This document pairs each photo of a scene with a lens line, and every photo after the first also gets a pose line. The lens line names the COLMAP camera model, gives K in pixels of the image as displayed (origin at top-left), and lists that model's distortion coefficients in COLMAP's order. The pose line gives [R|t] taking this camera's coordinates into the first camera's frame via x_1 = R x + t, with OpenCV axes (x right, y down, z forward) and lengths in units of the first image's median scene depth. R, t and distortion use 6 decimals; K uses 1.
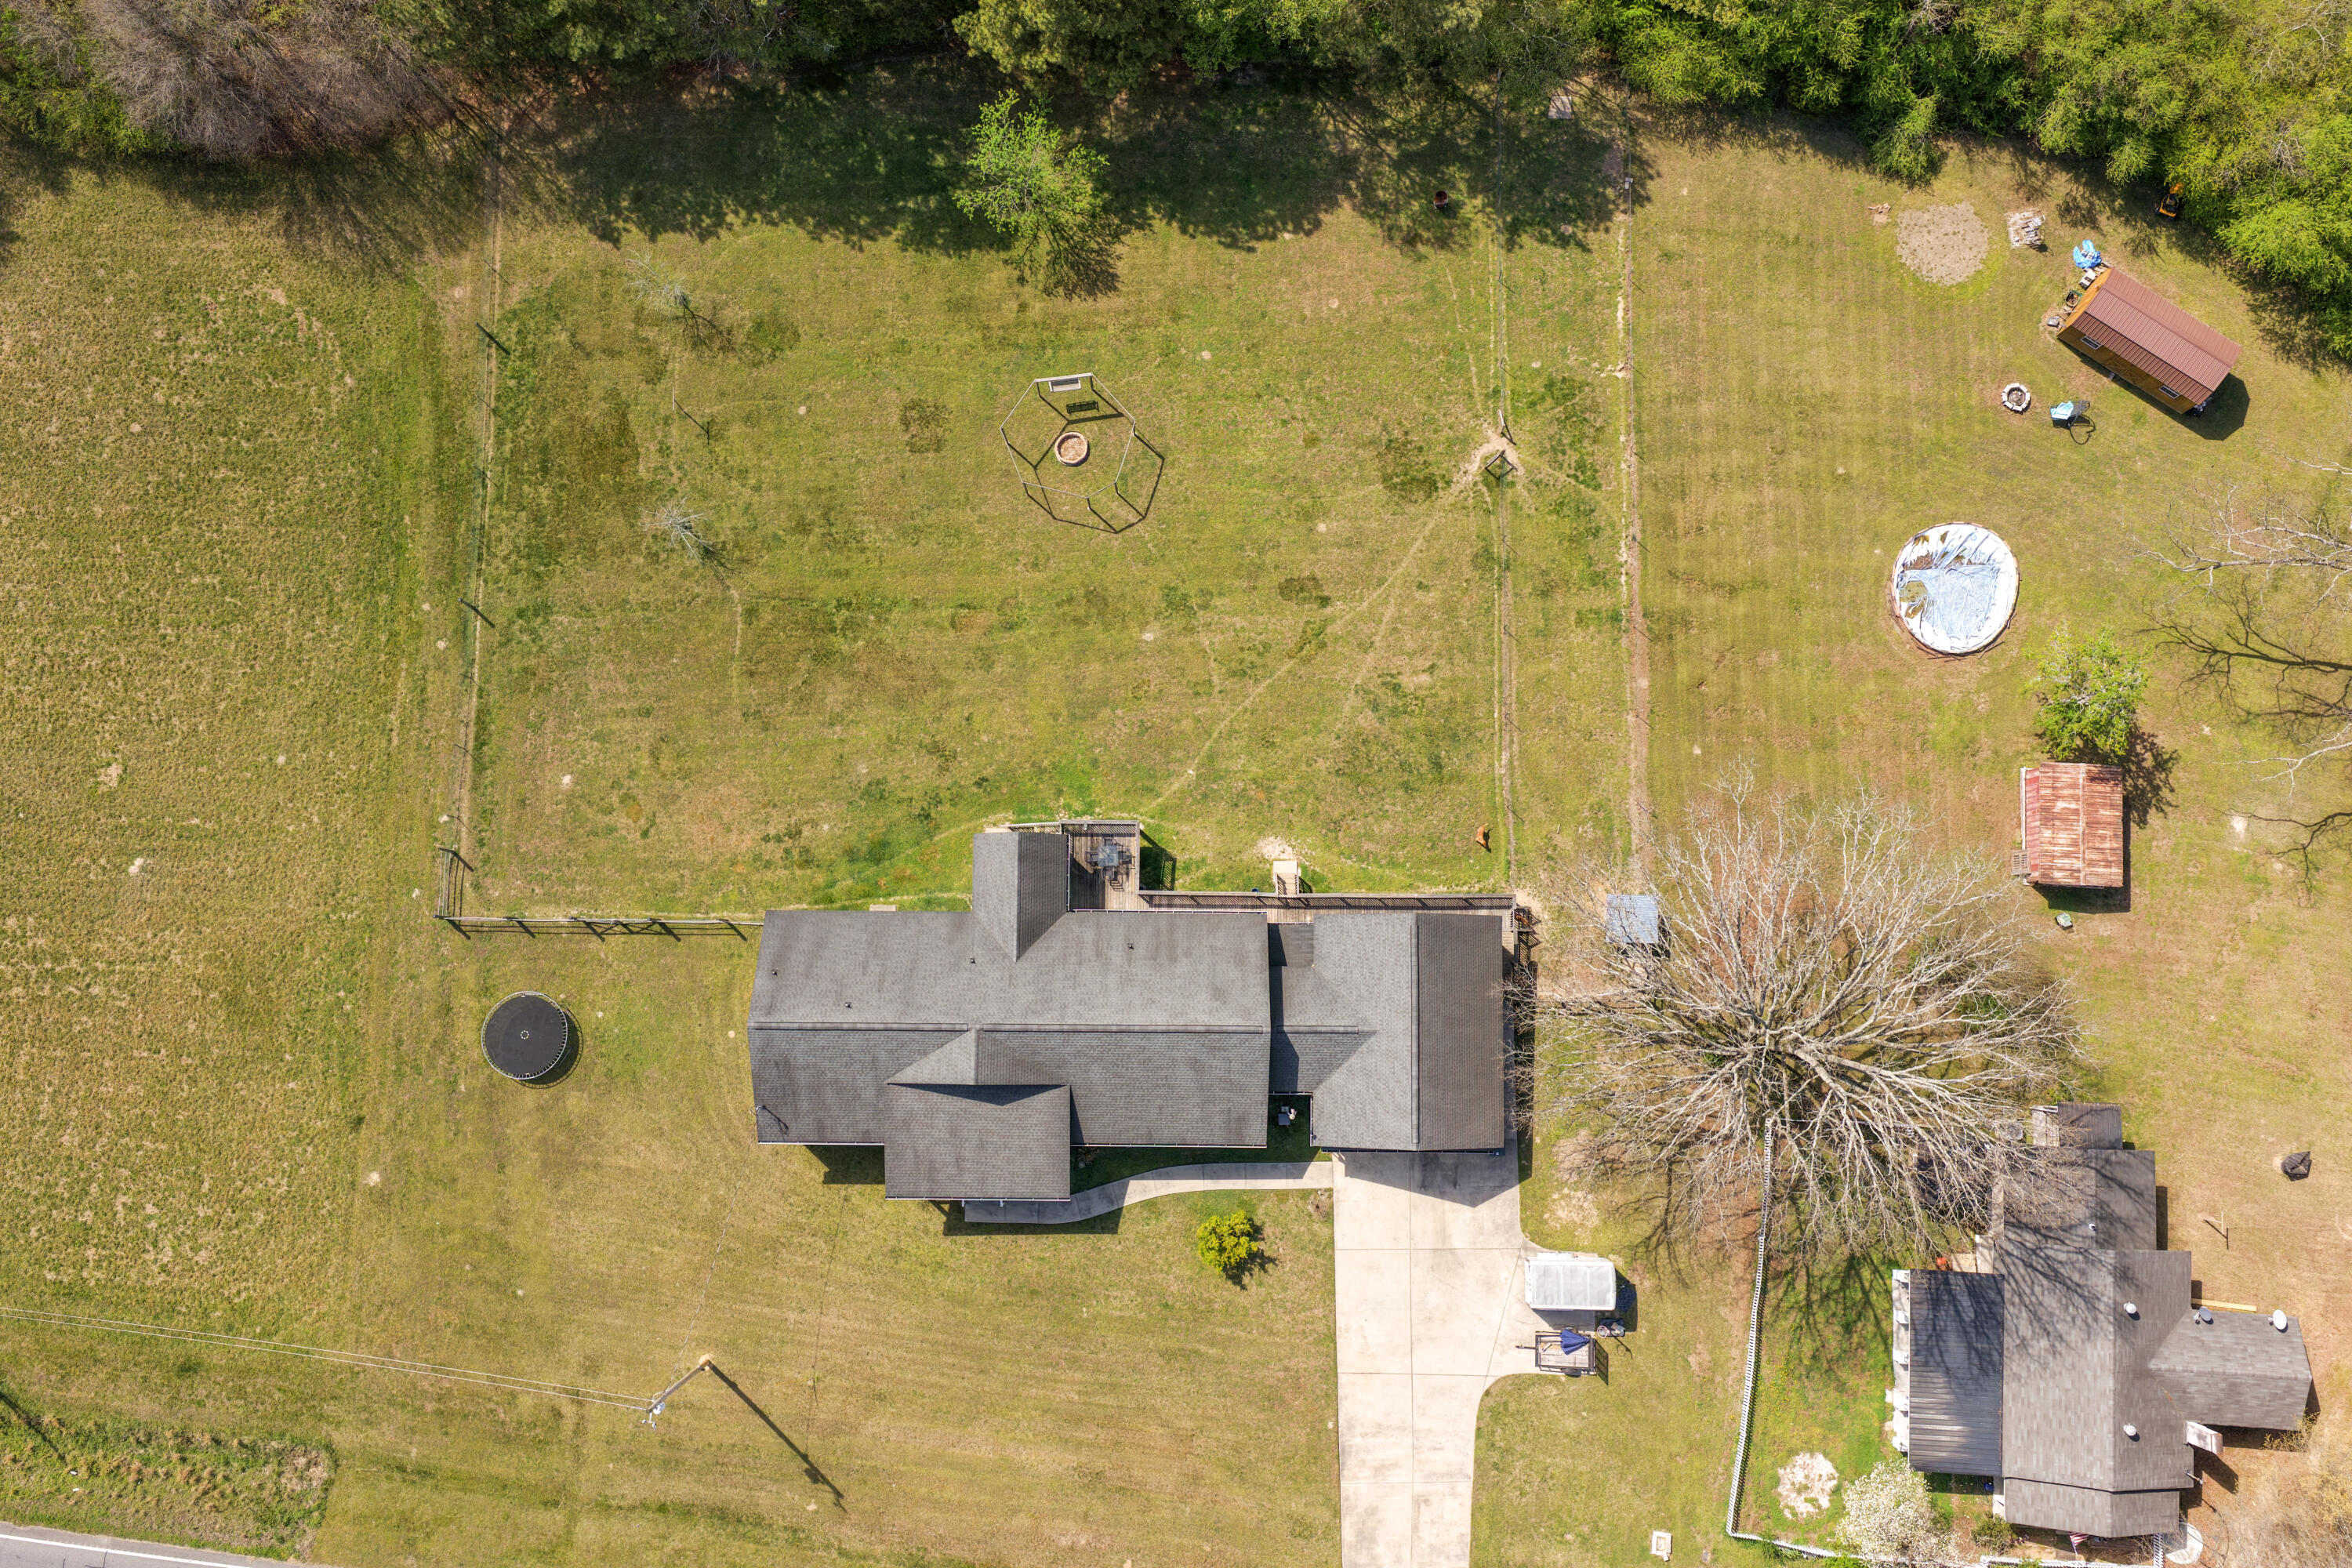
lens RADIAL K [[1962.0, 0, 1175.5], [0, 1962.0, 770.9], [0, 0, 1]] dist [-0.001157, 0.031106]
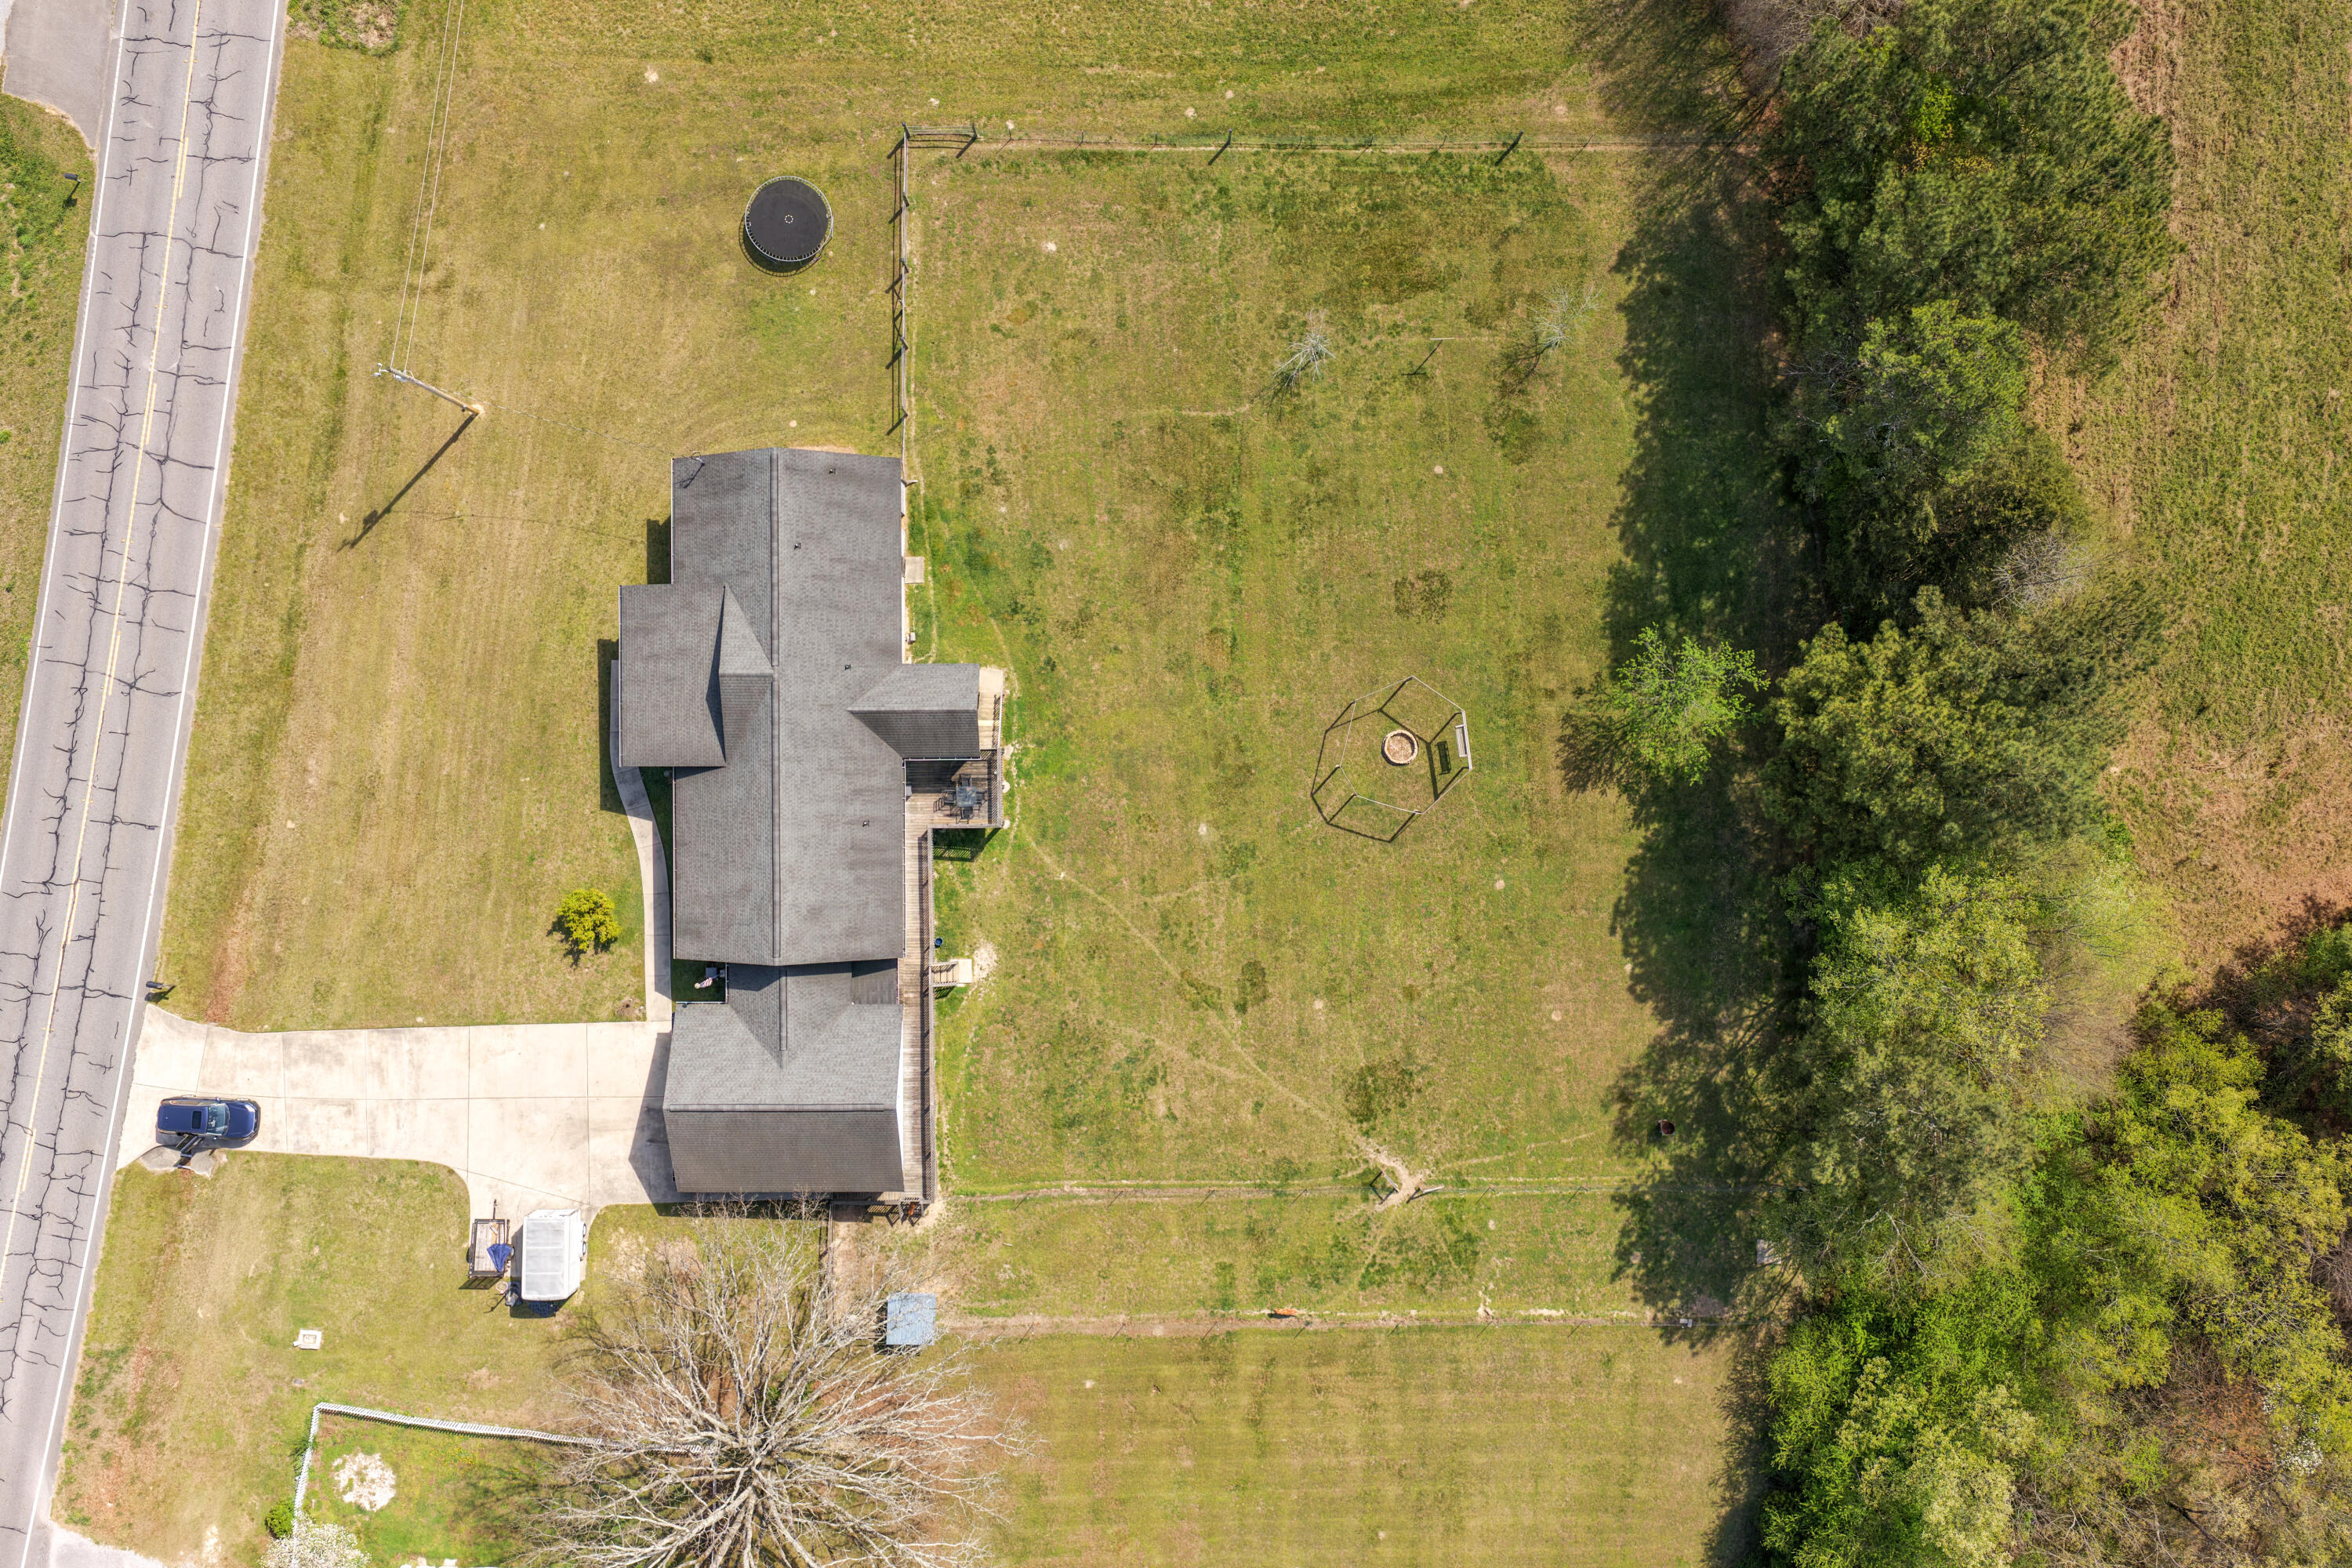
lens RADIAL K [[1962.0, 0, 1175.5], [0, 1962.0, 770.9], [0, 0, 1]] dist [-0.001157, 0.031106]
pose [[0.012005, 0.999923, 0.003105, -0.047304], [-0.993548, 0.011578, 0.112816, -0.168841], [0.112771, -0.004439, 0.993611, 0.017914]]
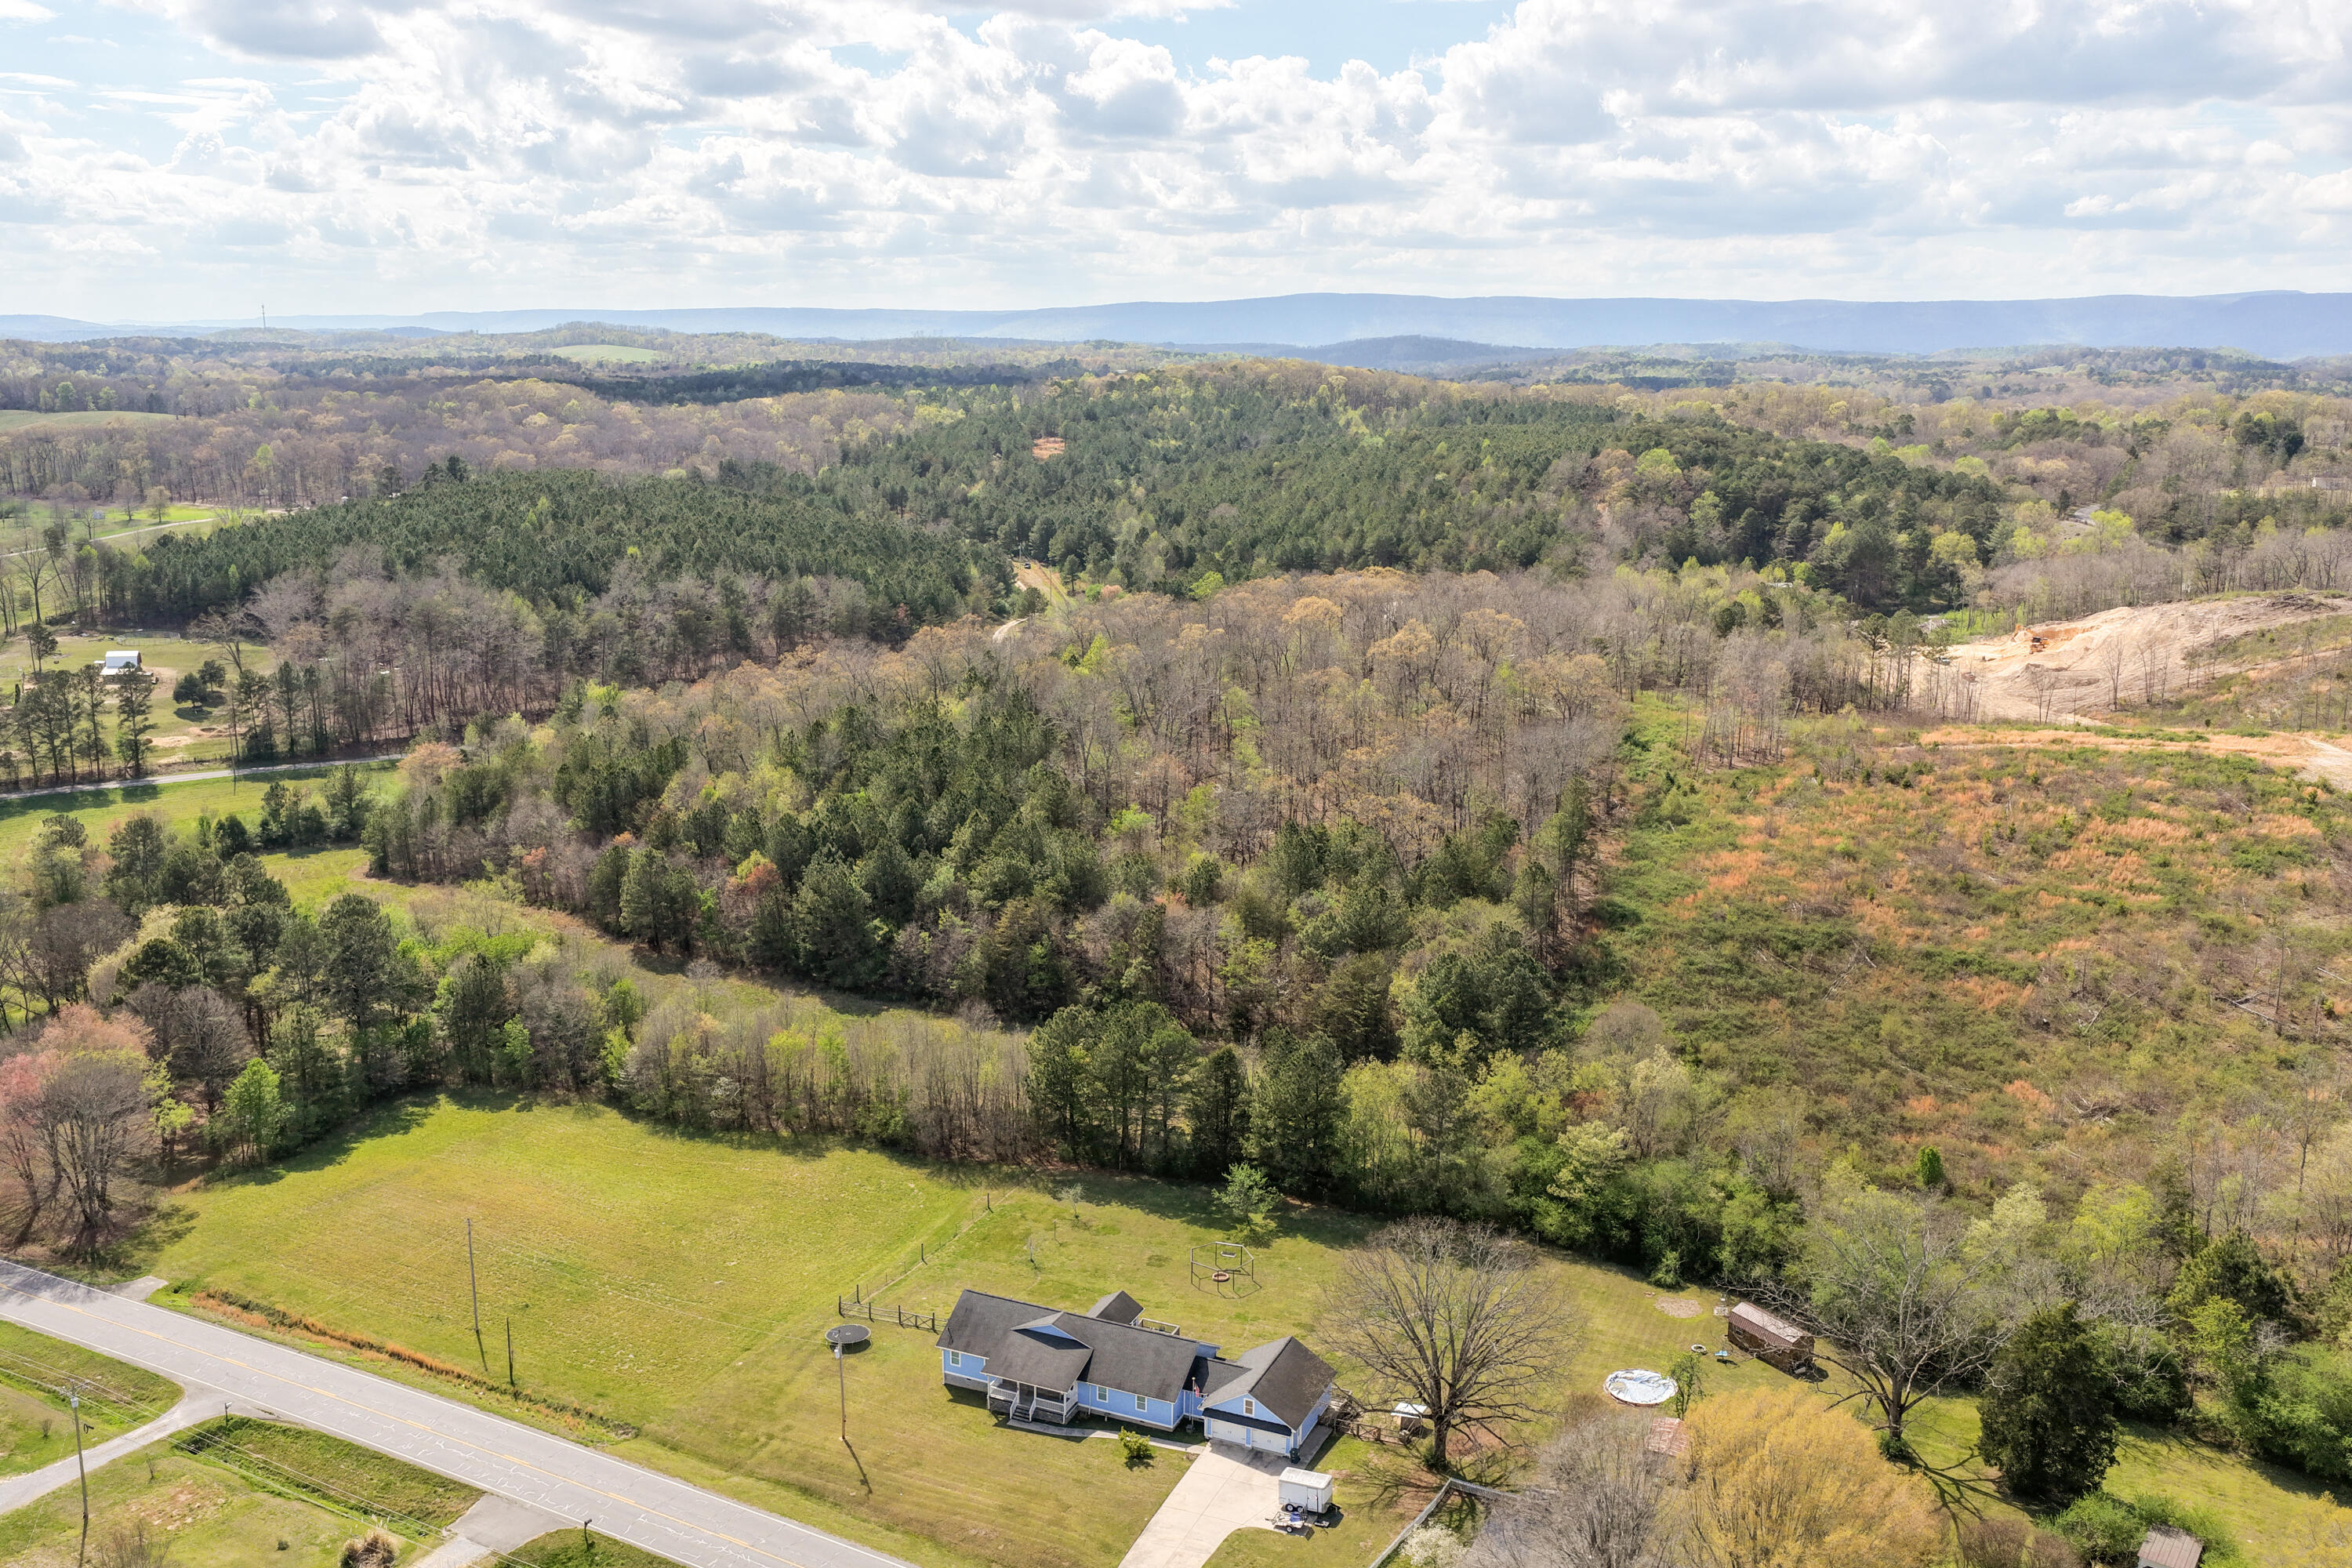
lens RADIAL K [[1994.2, 0, 1177.8], [0, 1994.2, 720.5], [0, 0, 1]] dist [0.002702, 0.016187]
pose [[0.921675, 0.084772, -0.378589, 0.654415], [-0.386488, 0.285667, -0.876939, 1.535615], [0.033810, 0.954572, 0.296055, -0.157816]]
